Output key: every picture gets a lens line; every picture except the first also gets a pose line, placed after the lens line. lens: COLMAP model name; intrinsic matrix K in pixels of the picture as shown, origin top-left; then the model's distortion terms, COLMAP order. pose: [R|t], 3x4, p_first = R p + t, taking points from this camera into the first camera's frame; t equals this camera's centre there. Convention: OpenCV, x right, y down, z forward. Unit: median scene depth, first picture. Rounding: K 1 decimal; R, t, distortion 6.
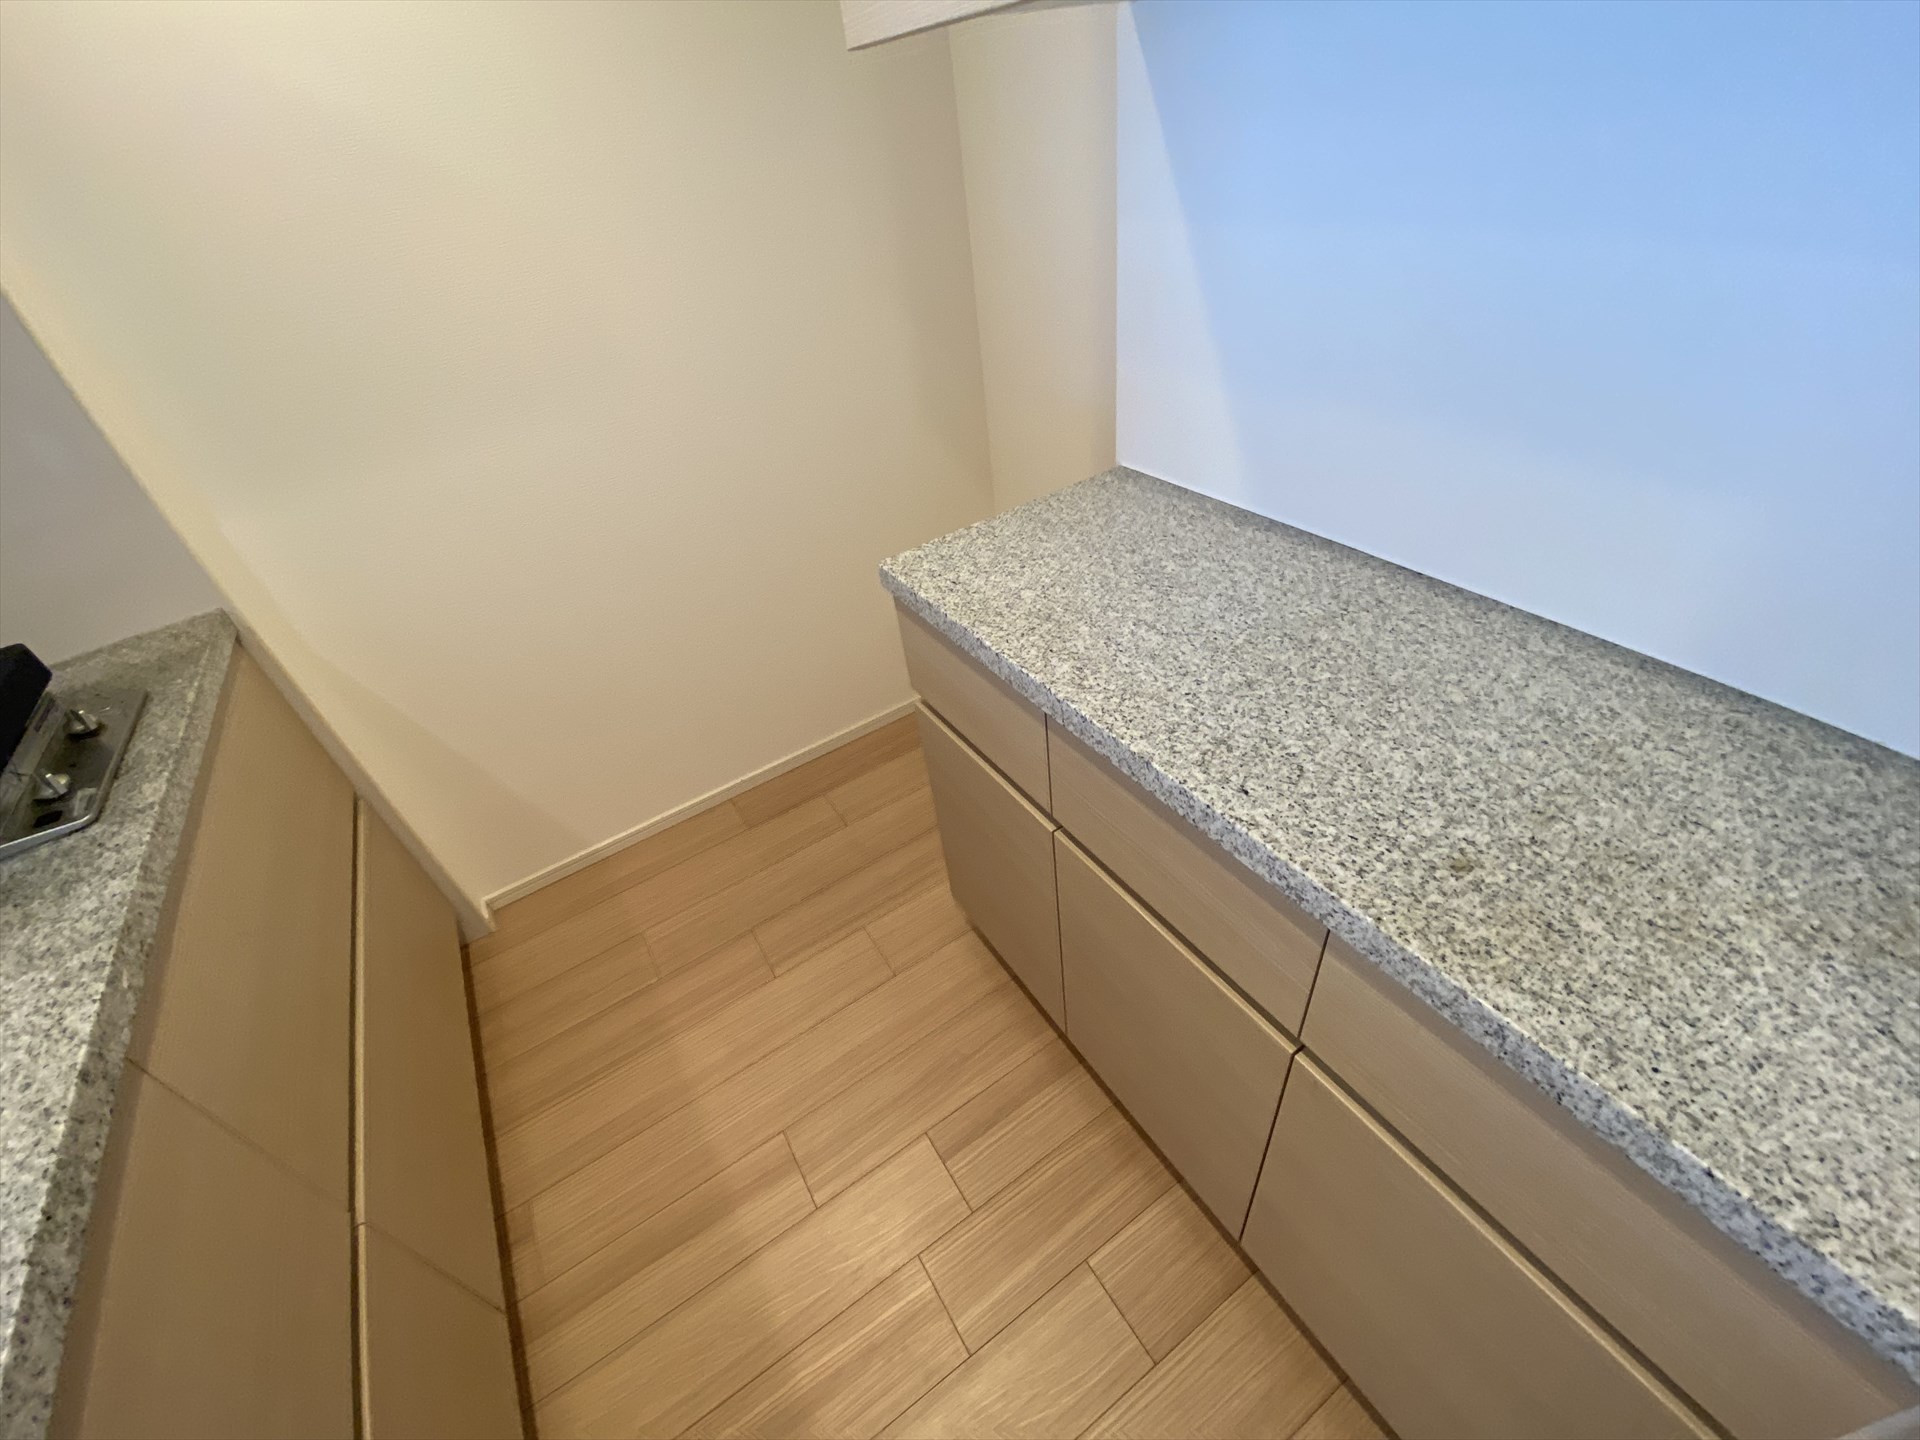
lens RADIAL K [[780.0, 0, 968.2], [0, 780.0, 717.4], [0, 0, 1]] dist [0.001804, -0.012112]
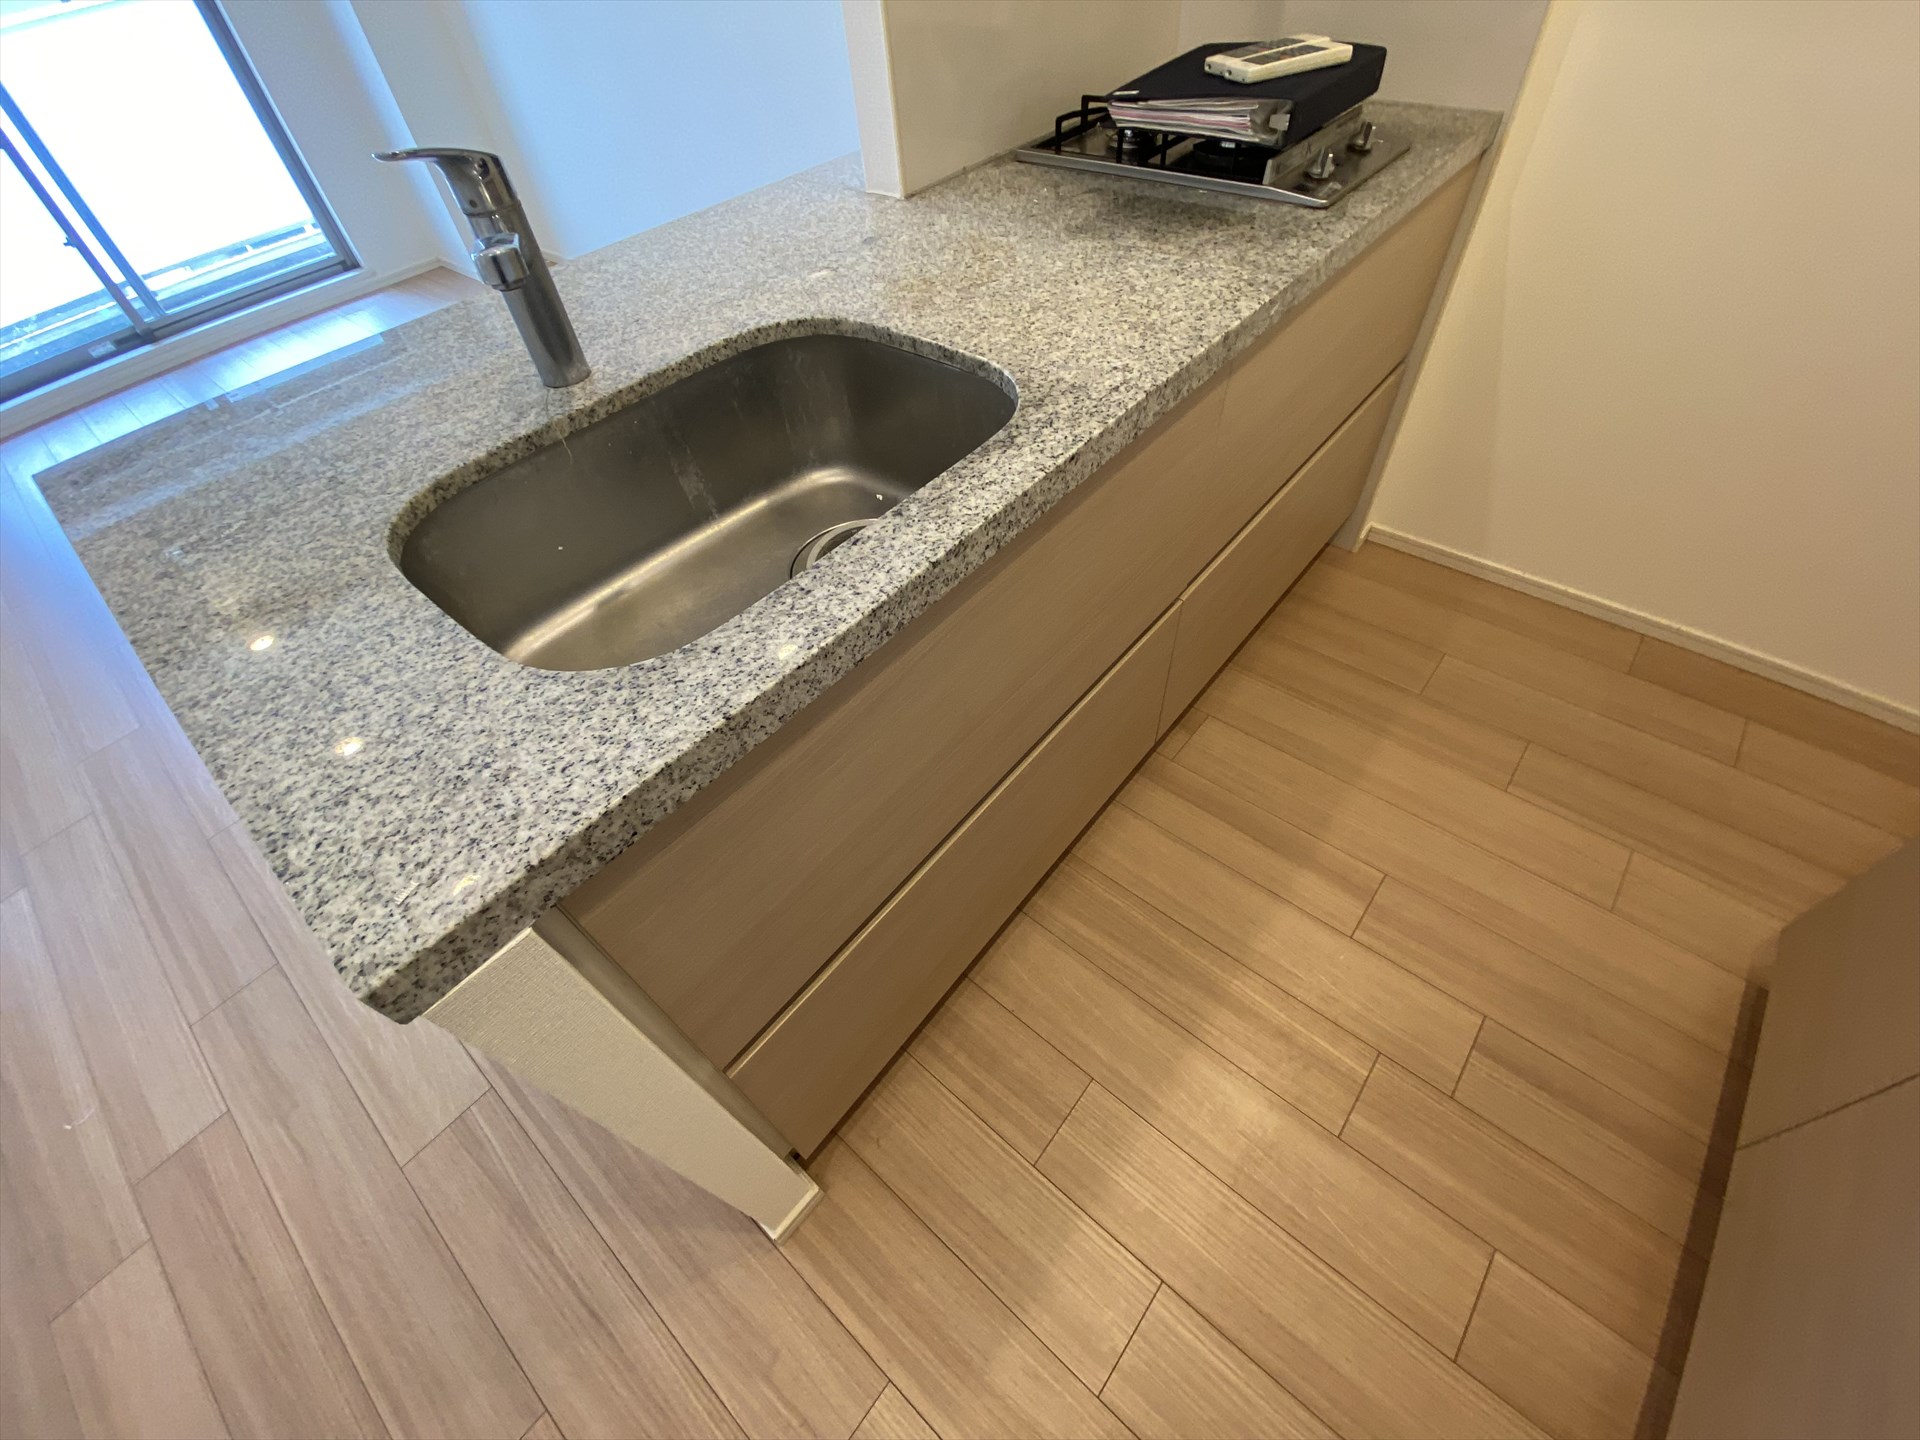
lens RADIAL K [[780.0, 0, 968.2], [0, 780.0, 717.4], [0, 0, 1]] dist [0.001804, -0.012112]
pose [[0.296965, 0.783715, -0.545530, -0.016087], [-0.562078, 0.605309, 0.563621, 0.197861], [0.771932, 0.139255, 0.620265, -0.058432]]
